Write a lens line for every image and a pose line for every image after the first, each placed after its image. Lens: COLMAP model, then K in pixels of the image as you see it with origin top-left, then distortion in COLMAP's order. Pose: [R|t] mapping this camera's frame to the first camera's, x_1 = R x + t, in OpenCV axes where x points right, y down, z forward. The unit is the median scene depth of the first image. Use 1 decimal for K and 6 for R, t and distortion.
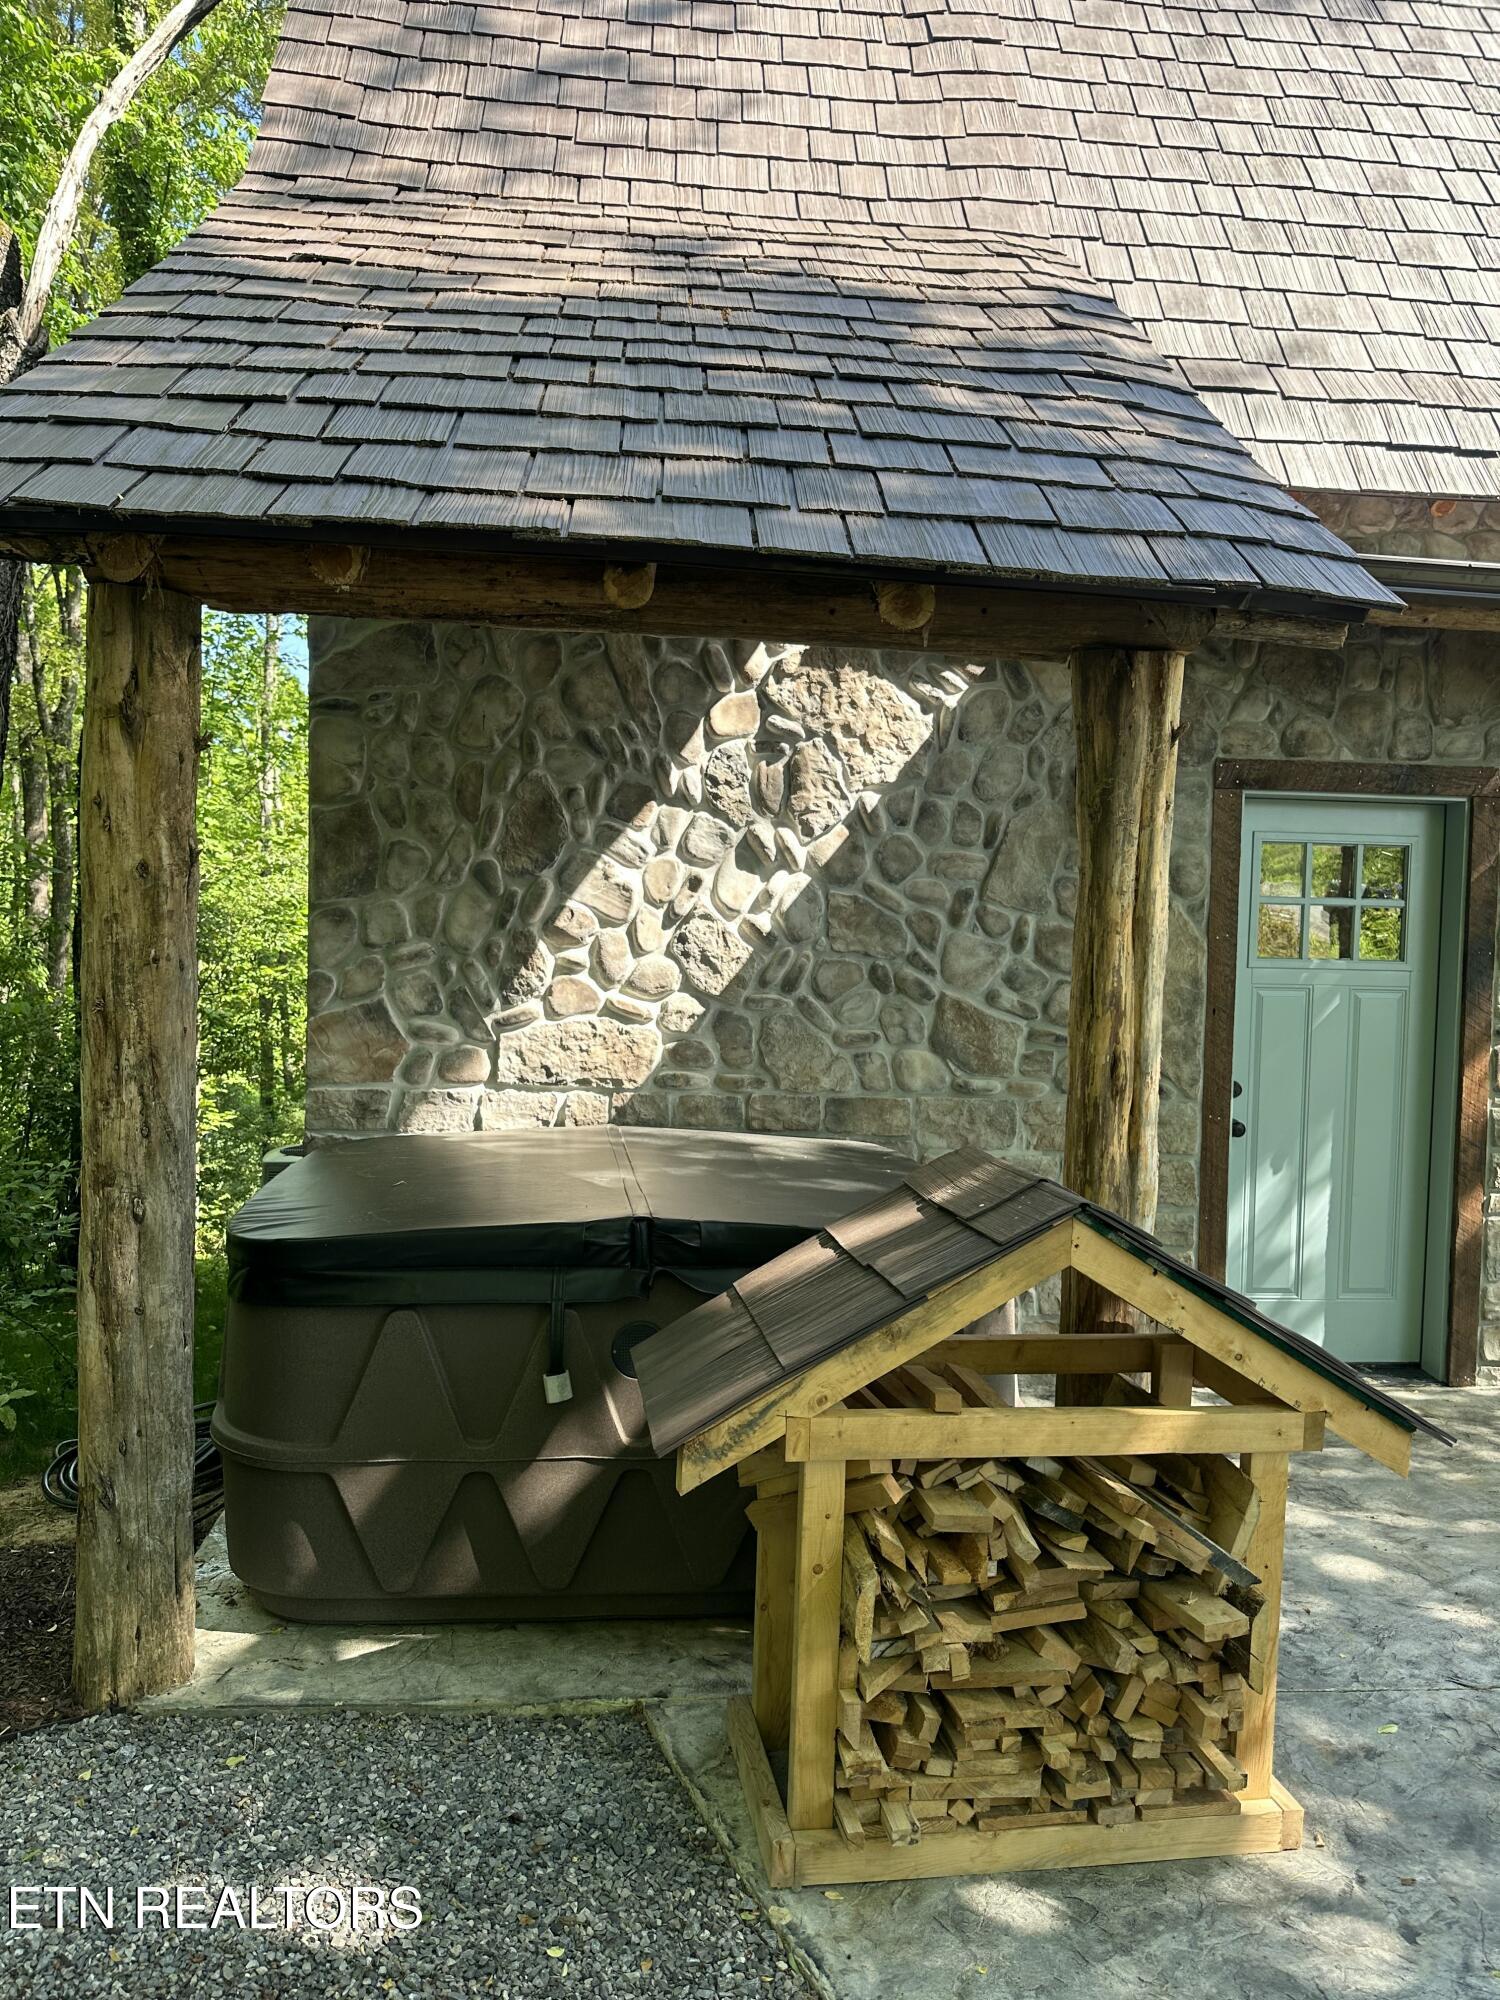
lens RADIAL K [[1400.7, 0, 720.8], [0, 1400.7, 1005.8], [0, 0, 1]] dist [0.143465, -0.245442]
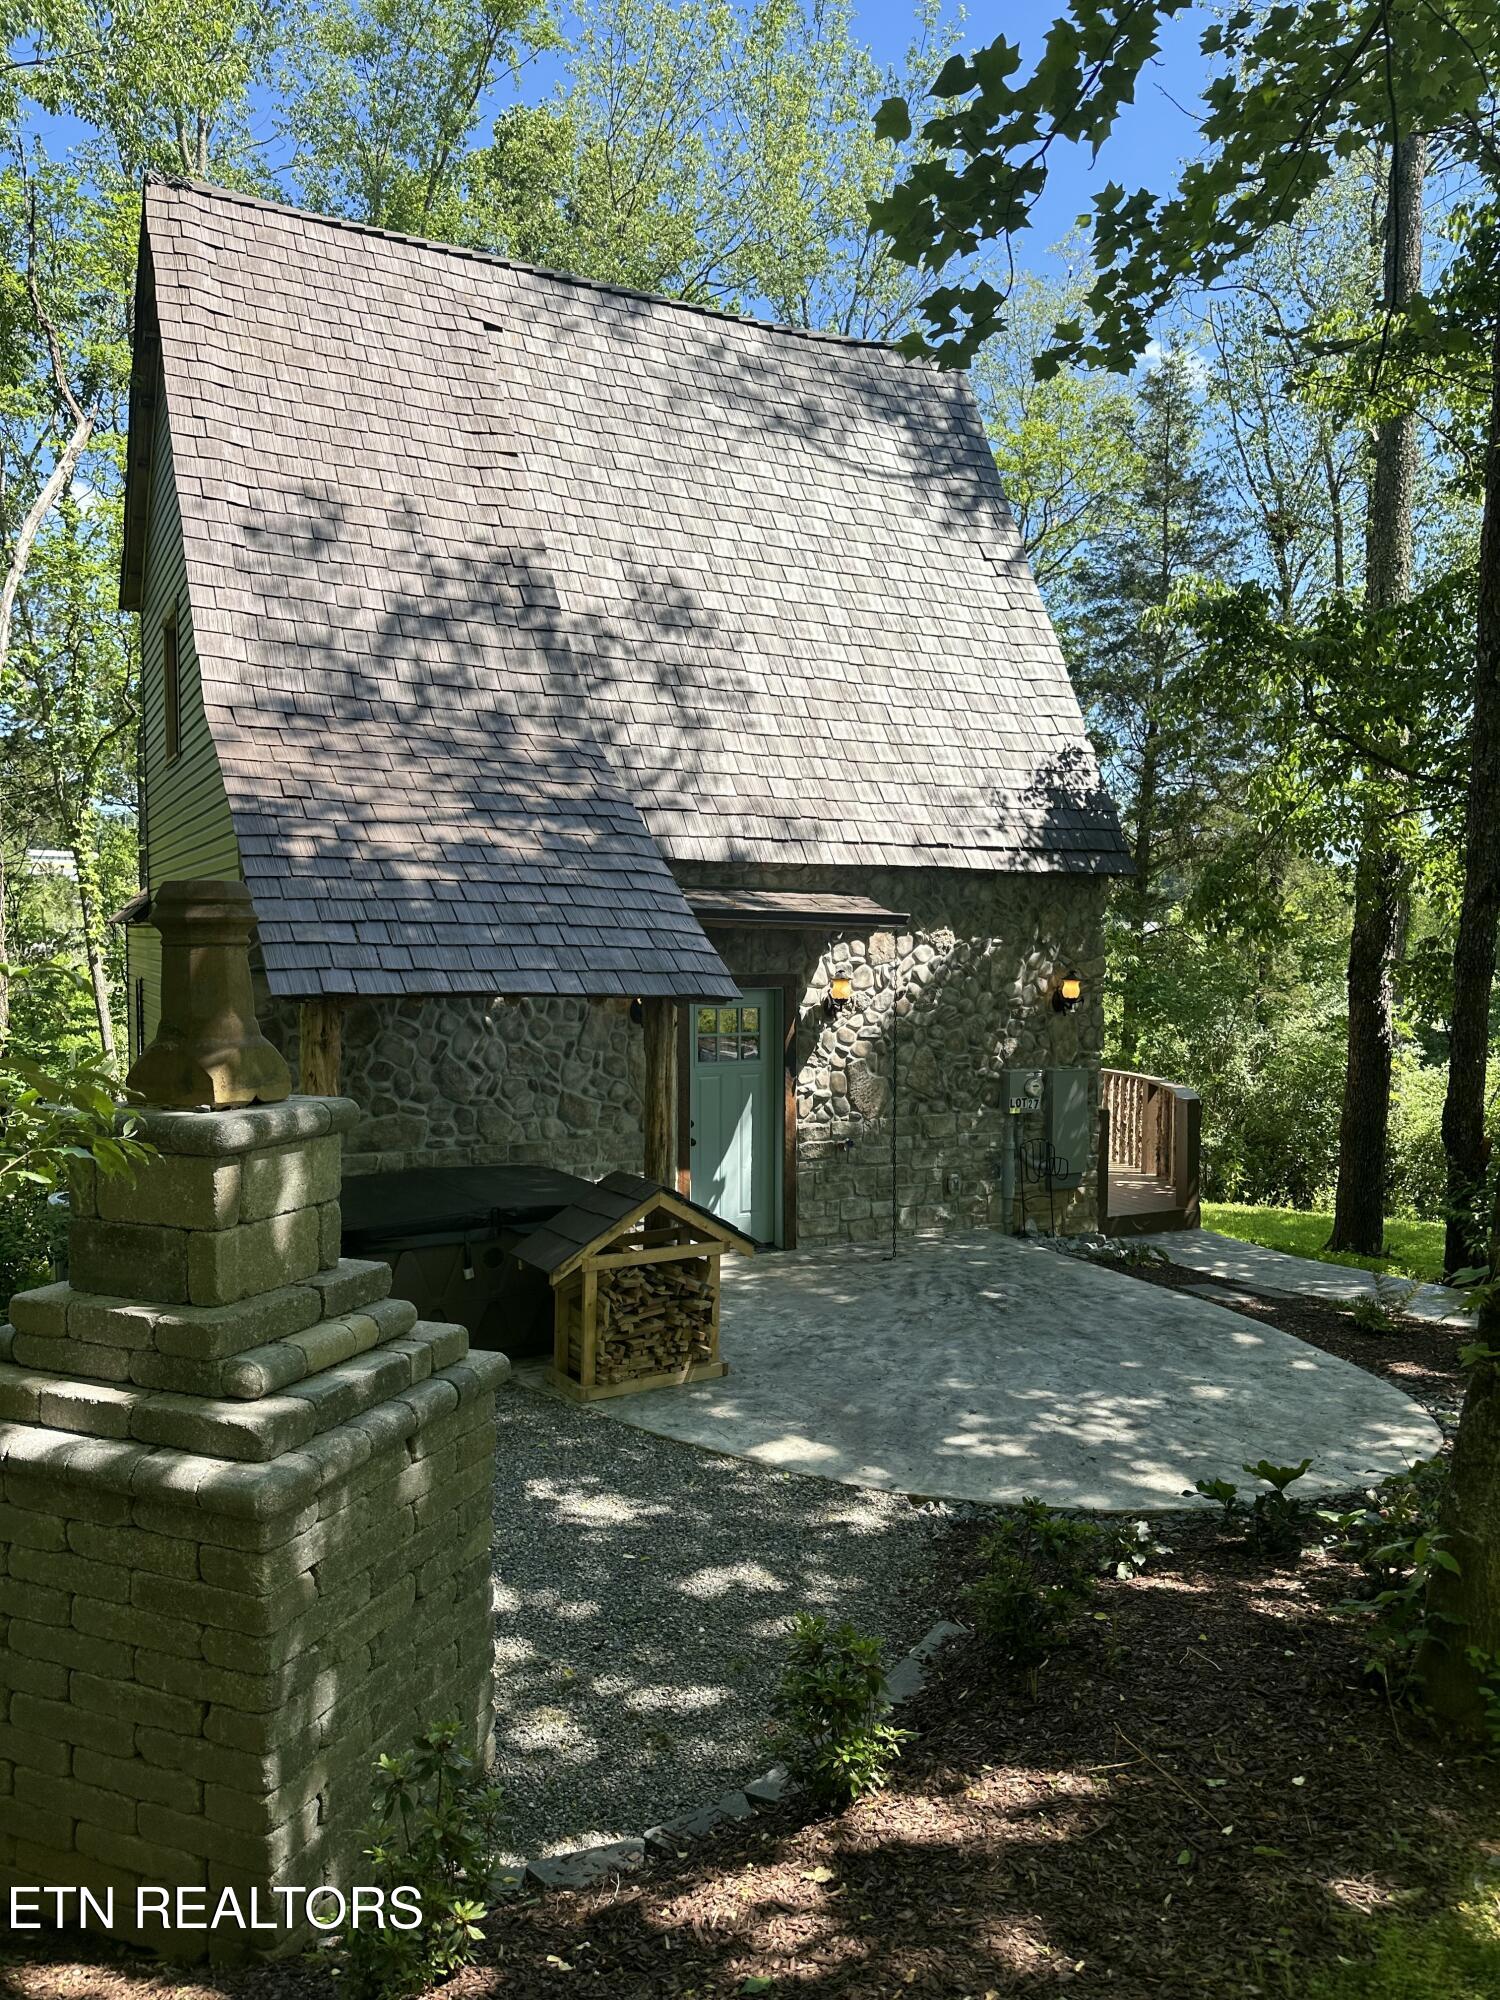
lens RADIAL K [[1405.8, 0, 740.9], [0, 1405.8, 1001.8], [0, 0, 1]] dist [0.135901, -0.246589]
pose [[0.918057, -0.042609, 0.394152, -0.431581], [0.038829, 0.999091, 0.017564, -0.172361], [-0.394543, -0.000820, 0.918877, -1.061584]]
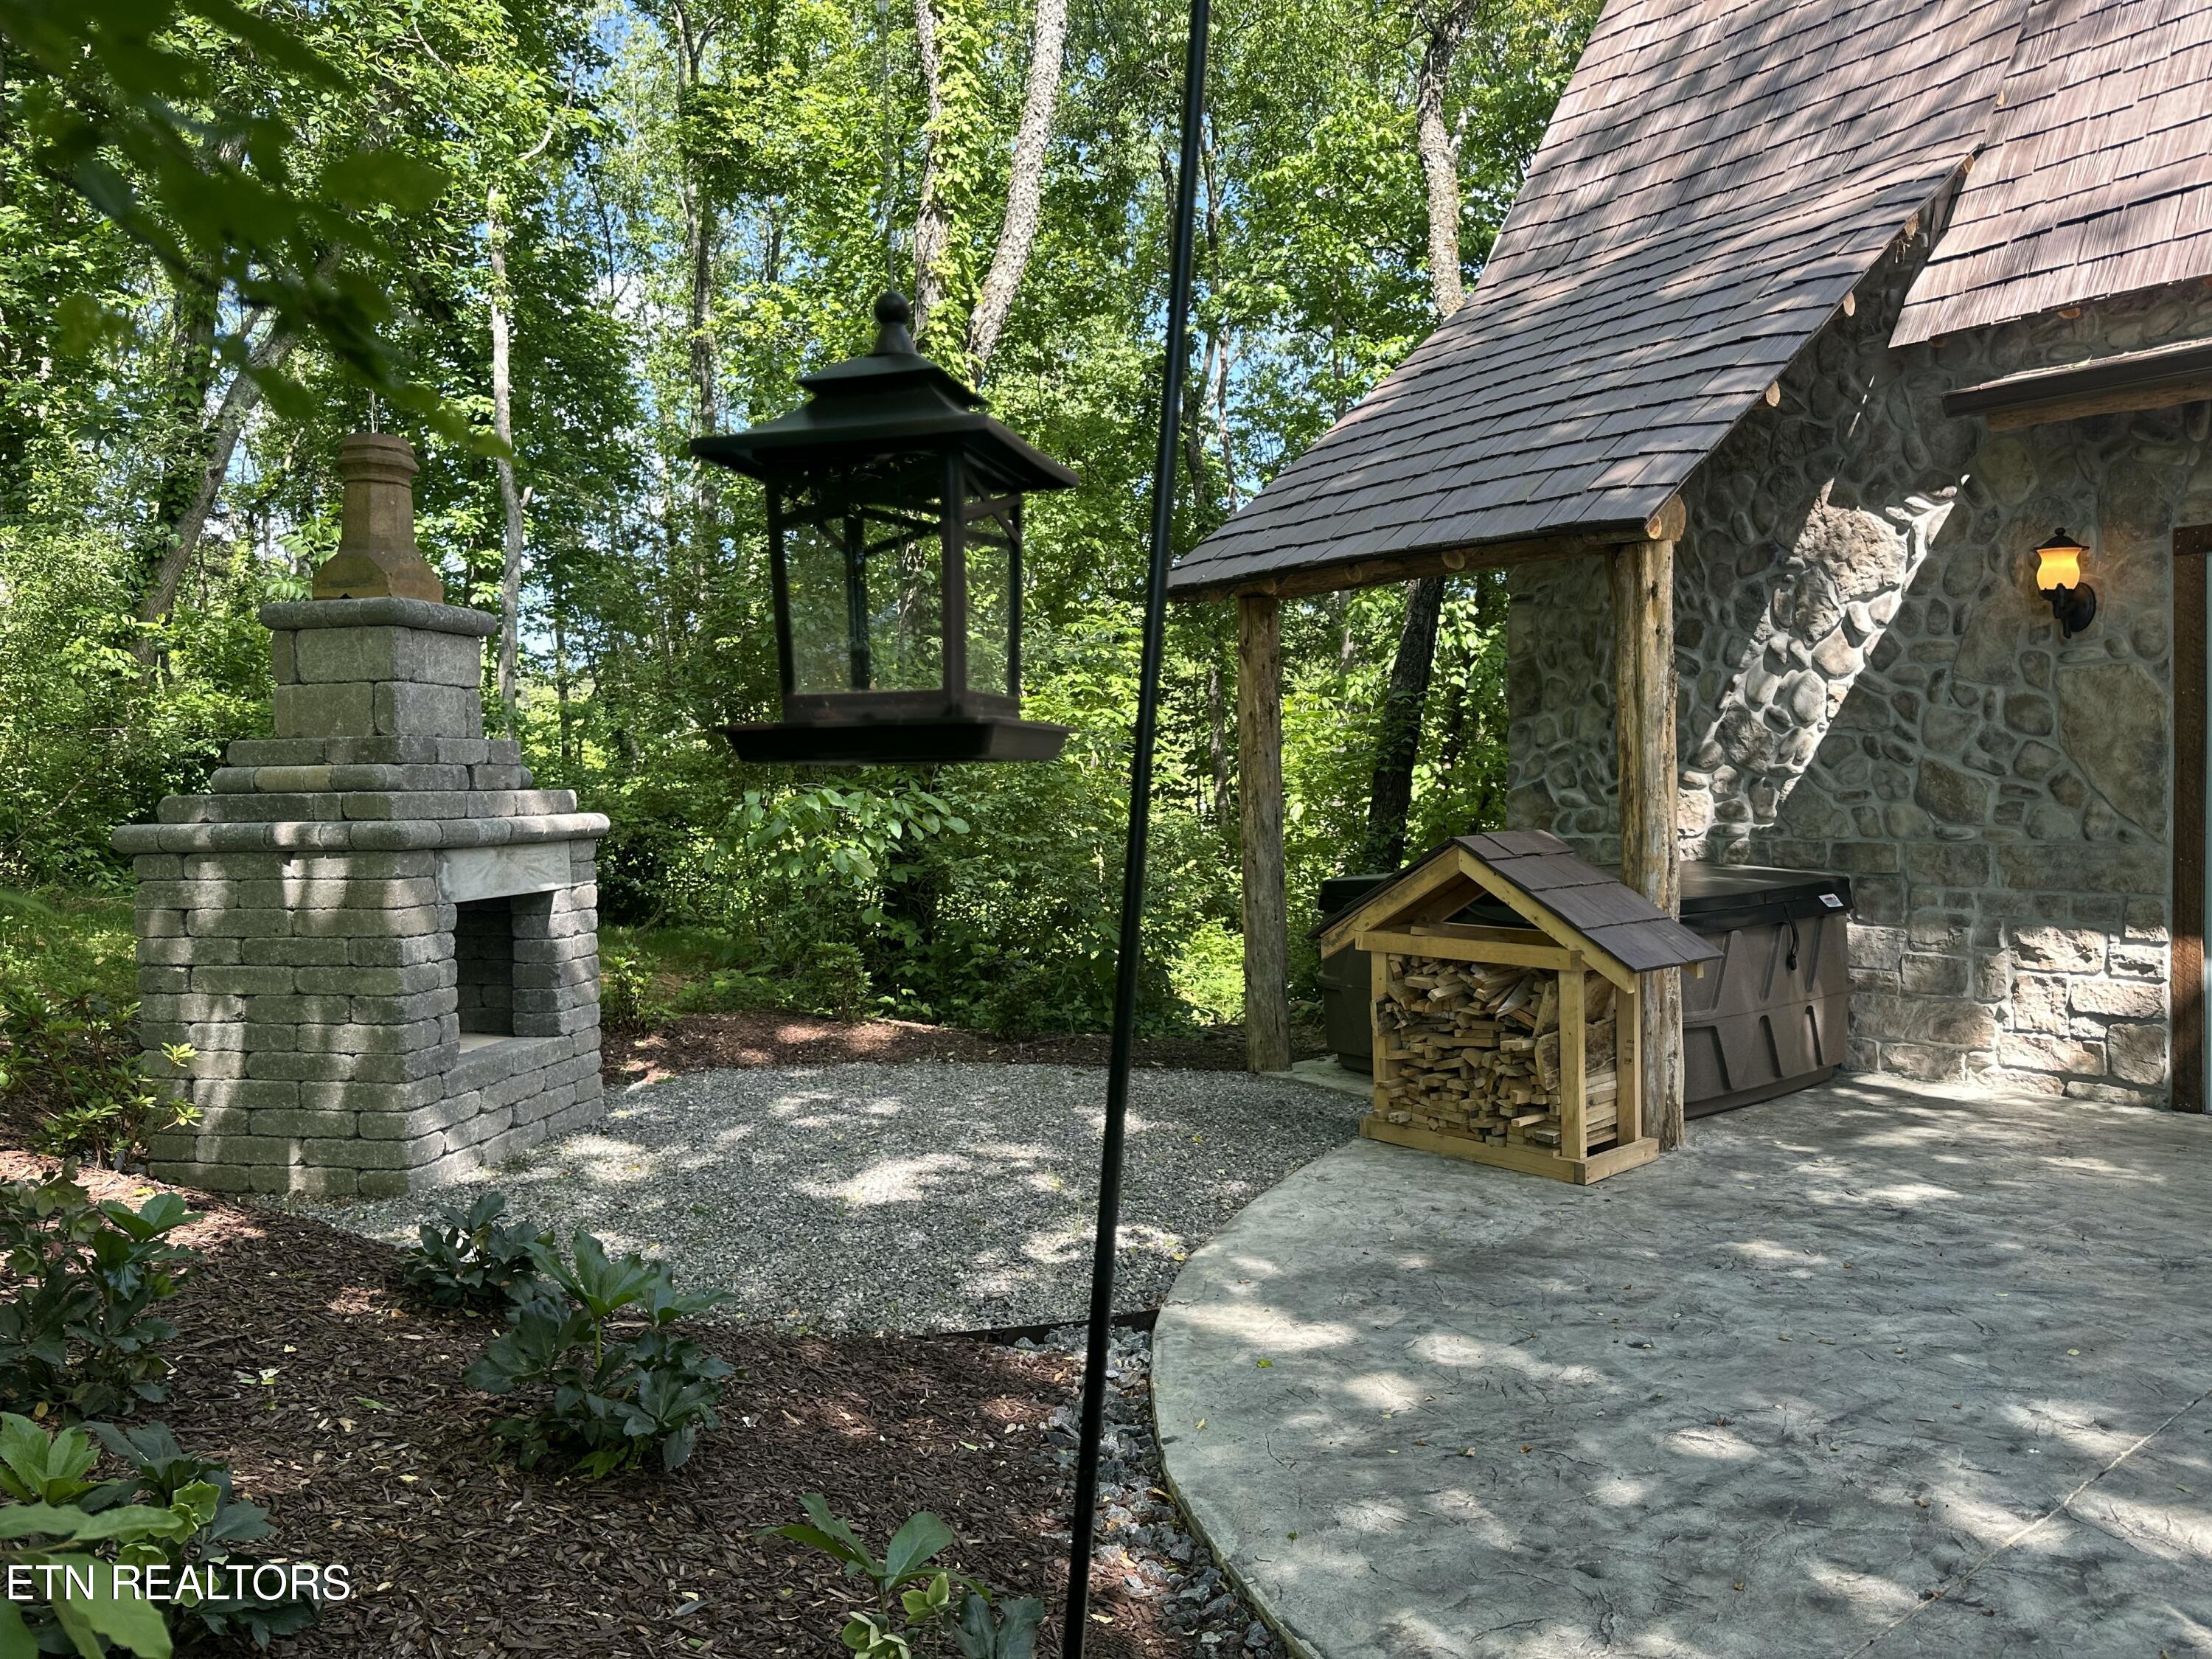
lens RADIAL K [[1554.8, 0, 1112.0], [0, 1554.8, 852.4], [0, 0, 1]] dist [0.135901, -0.246589]
pose [[0.538981, -0.000730, -0.842317, 0.963451], [-0.003121, 0.999991, -0.002864, 0.082599], [0.842312, 0.004172, 0.538974, -0.344960]]
